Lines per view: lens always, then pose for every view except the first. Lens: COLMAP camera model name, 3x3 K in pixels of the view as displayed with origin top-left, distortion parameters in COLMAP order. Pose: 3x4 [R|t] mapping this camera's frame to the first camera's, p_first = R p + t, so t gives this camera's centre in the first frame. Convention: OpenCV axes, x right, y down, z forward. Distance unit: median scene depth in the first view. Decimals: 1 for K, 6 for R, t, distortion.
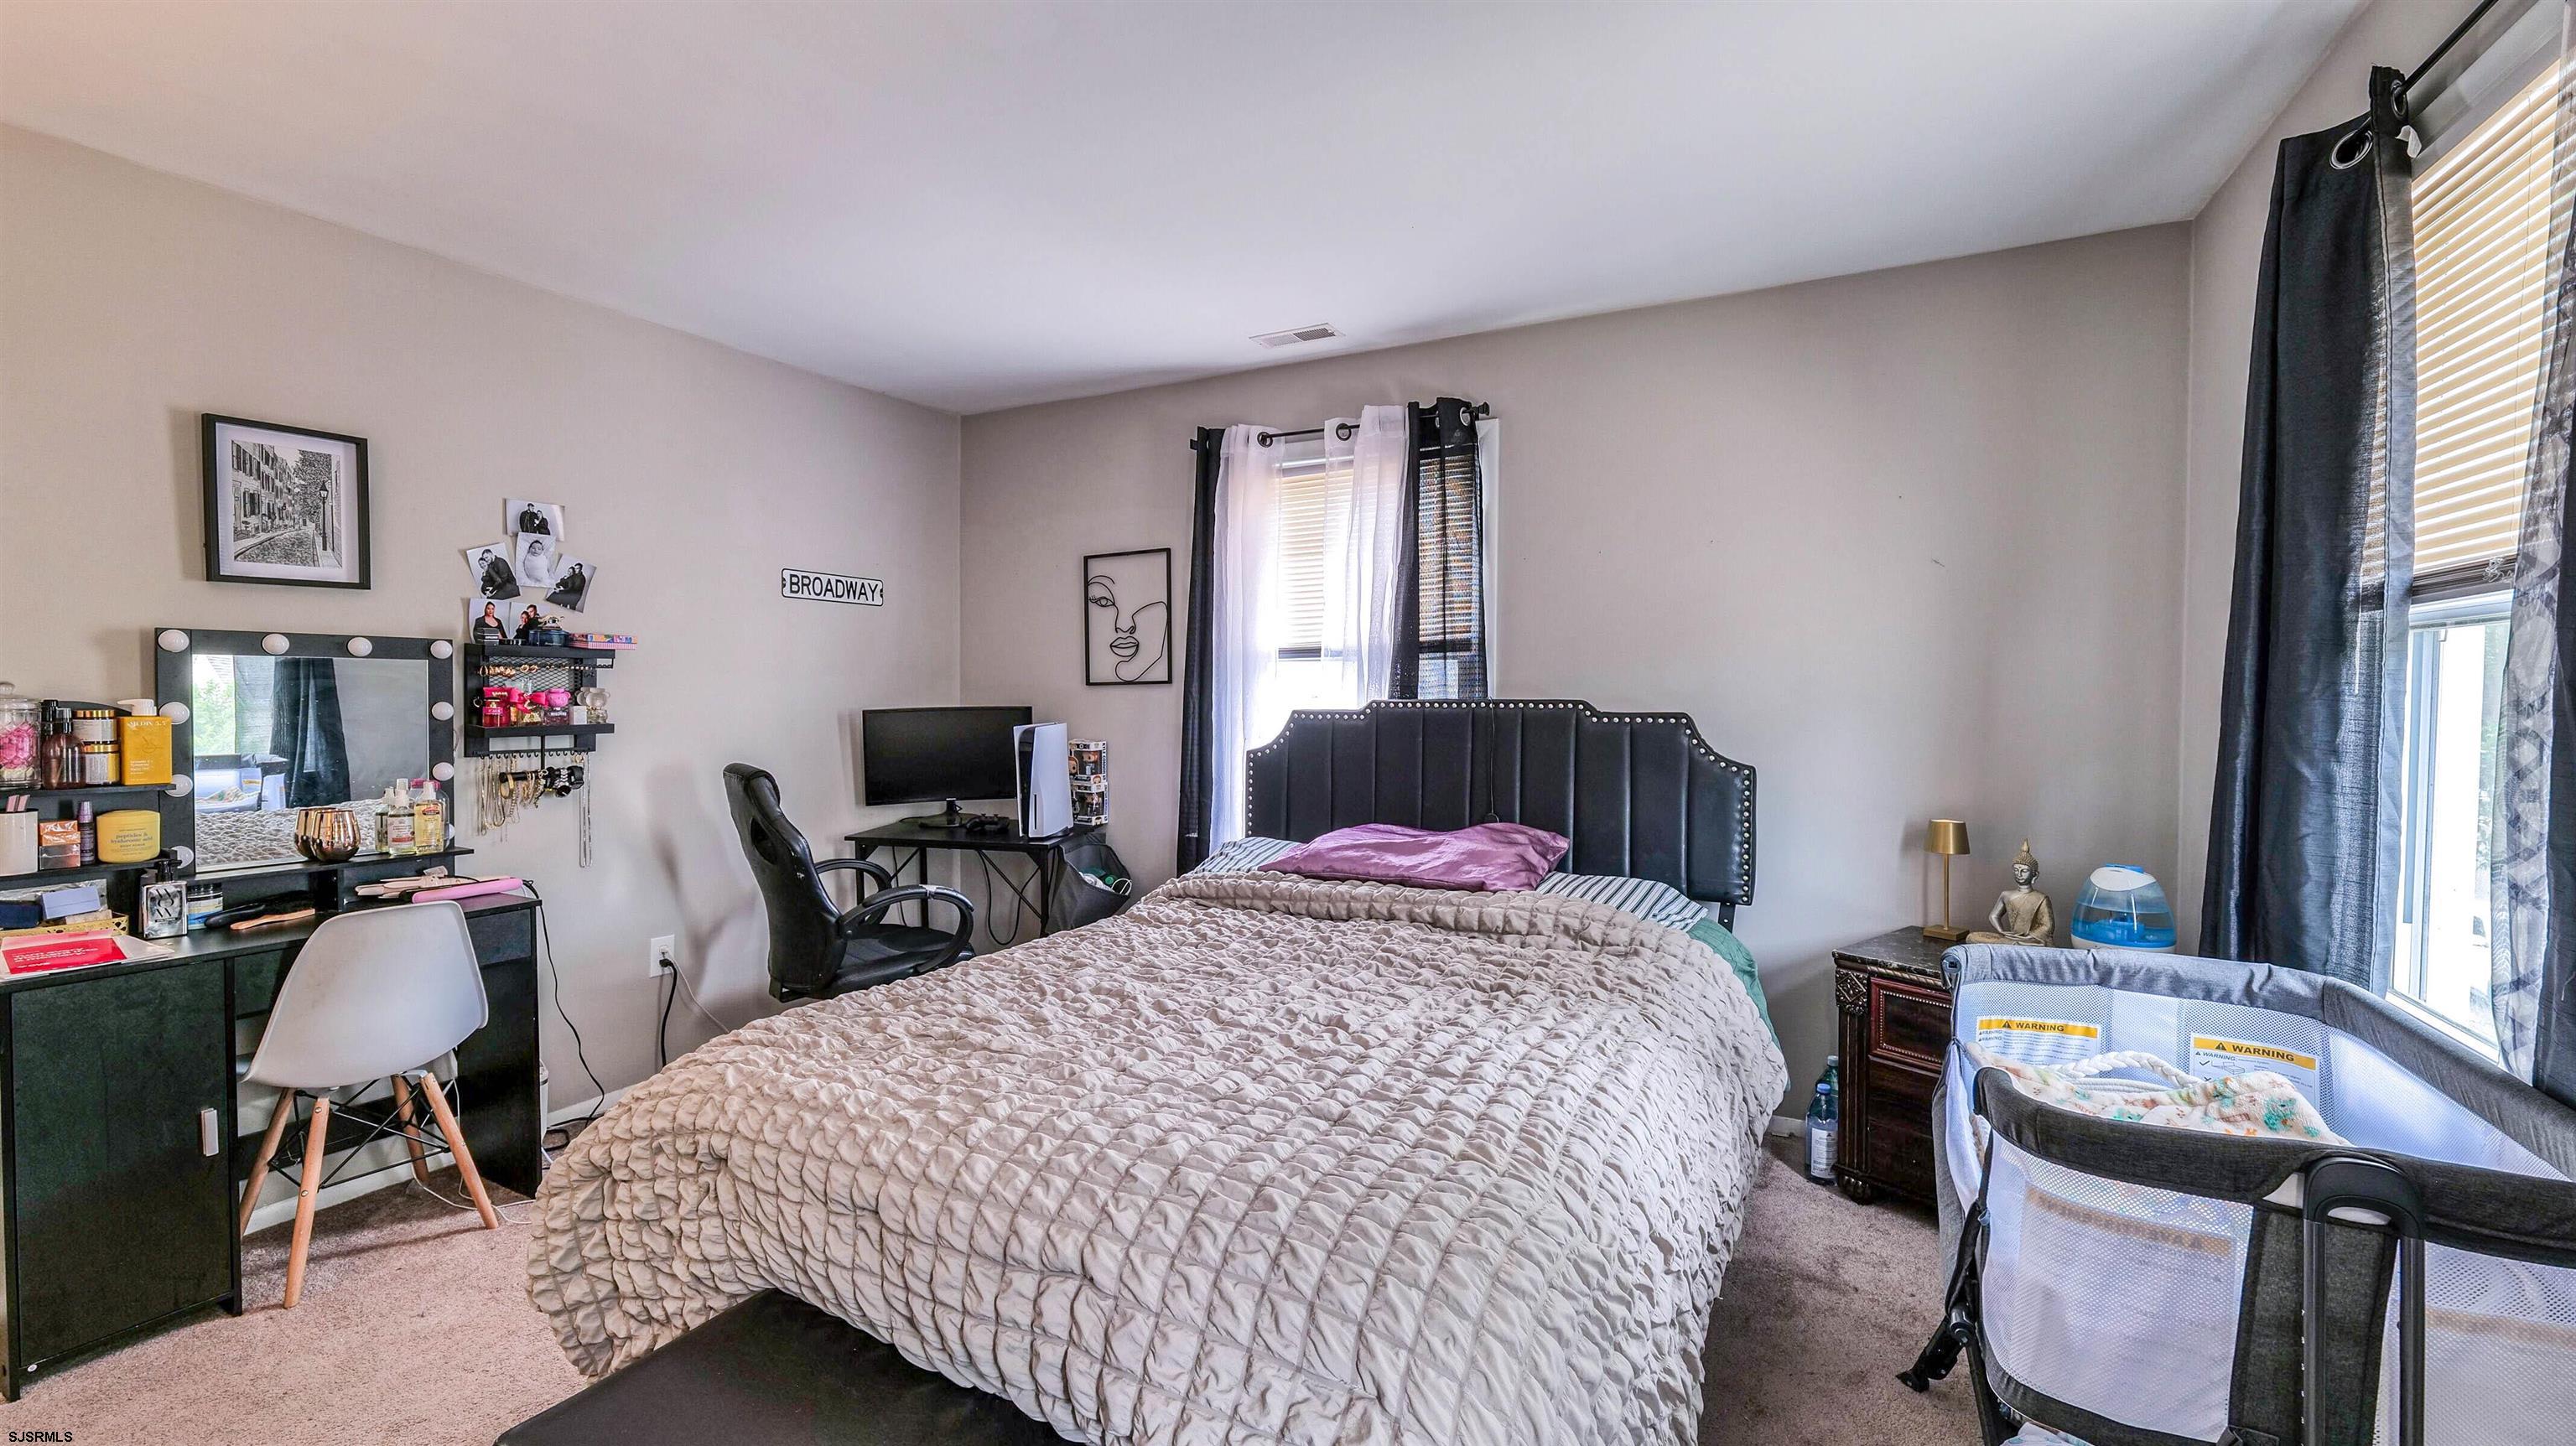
lens RADIAL K [[1045.3, 0, 1277.2], [0, 1045.3, 717.5], [0, 0, 1]] dist [-0.014495, -0.000164]
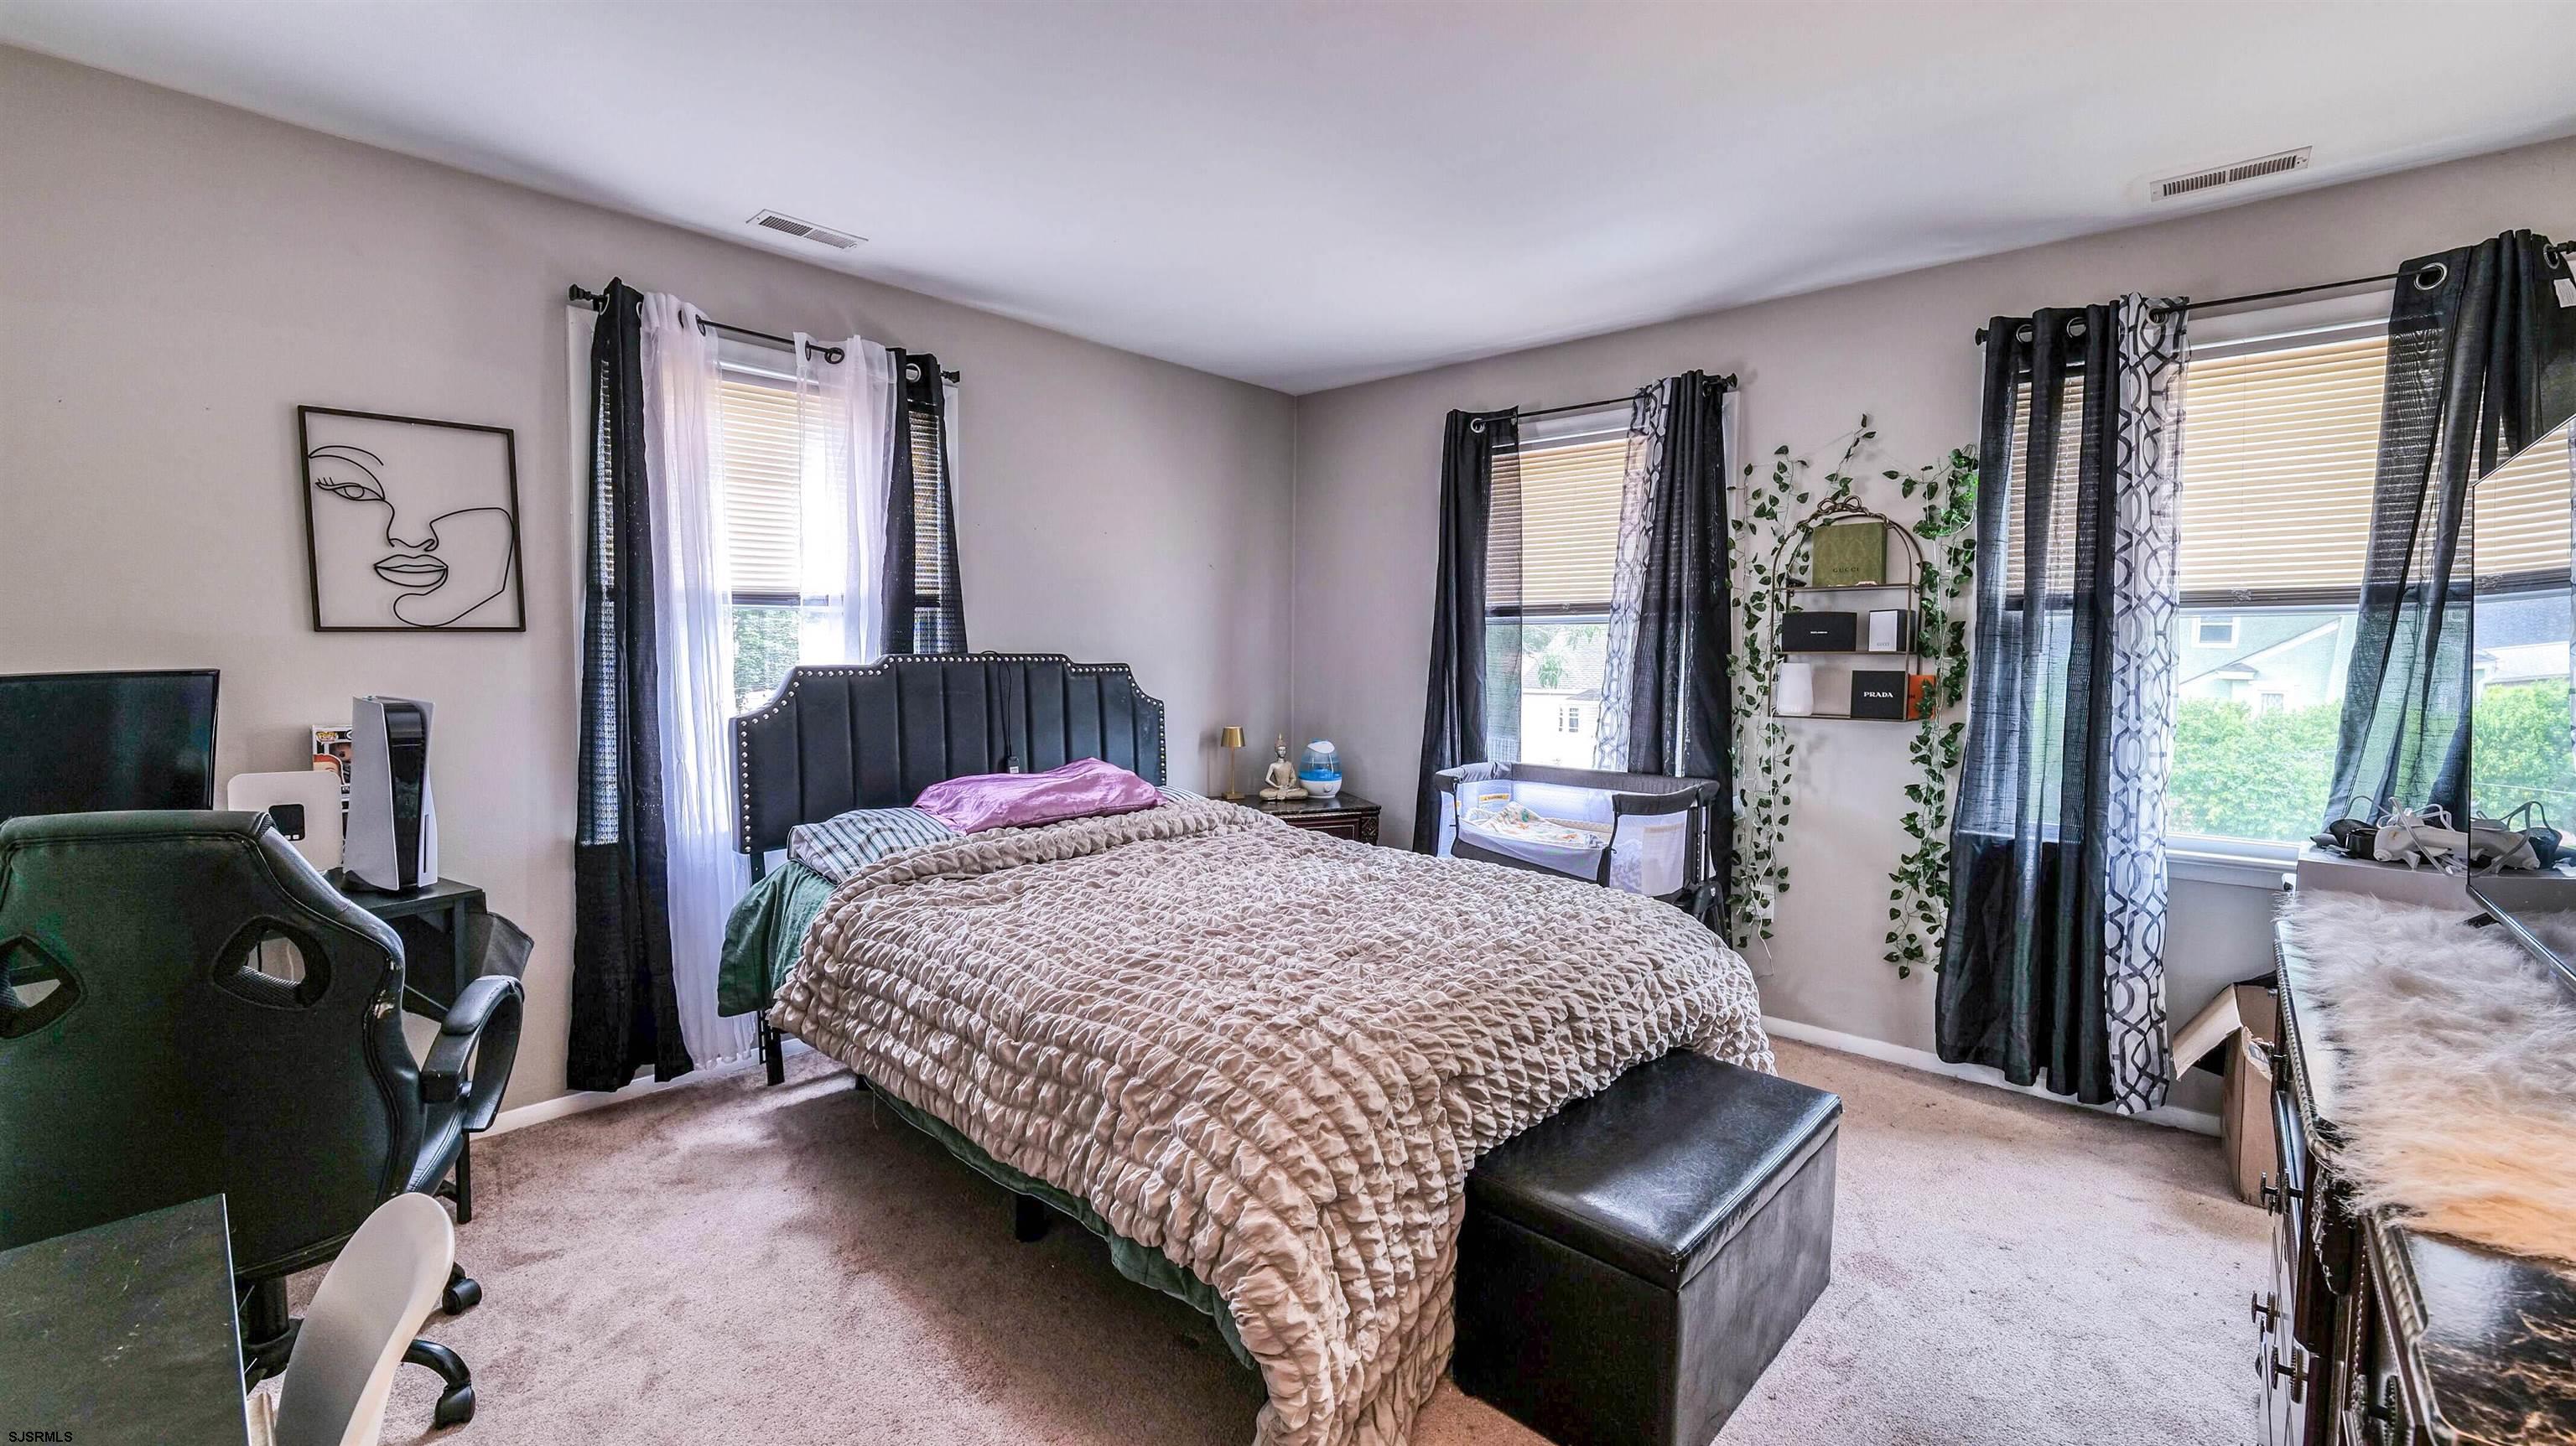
lens RADIAL K [[1045.3, 0, 1277.2], [0, 1045.3, 717.5], [0, 0, 1]] dist [-0.014495, -0.000164]
pose [[0.249508, -0.064391, 0.966230, -0.710956], [0.013149, 0.997920, 0.063108, -0.014115], [-0.968284, -0.003041, 0.249835, 0.395139]]
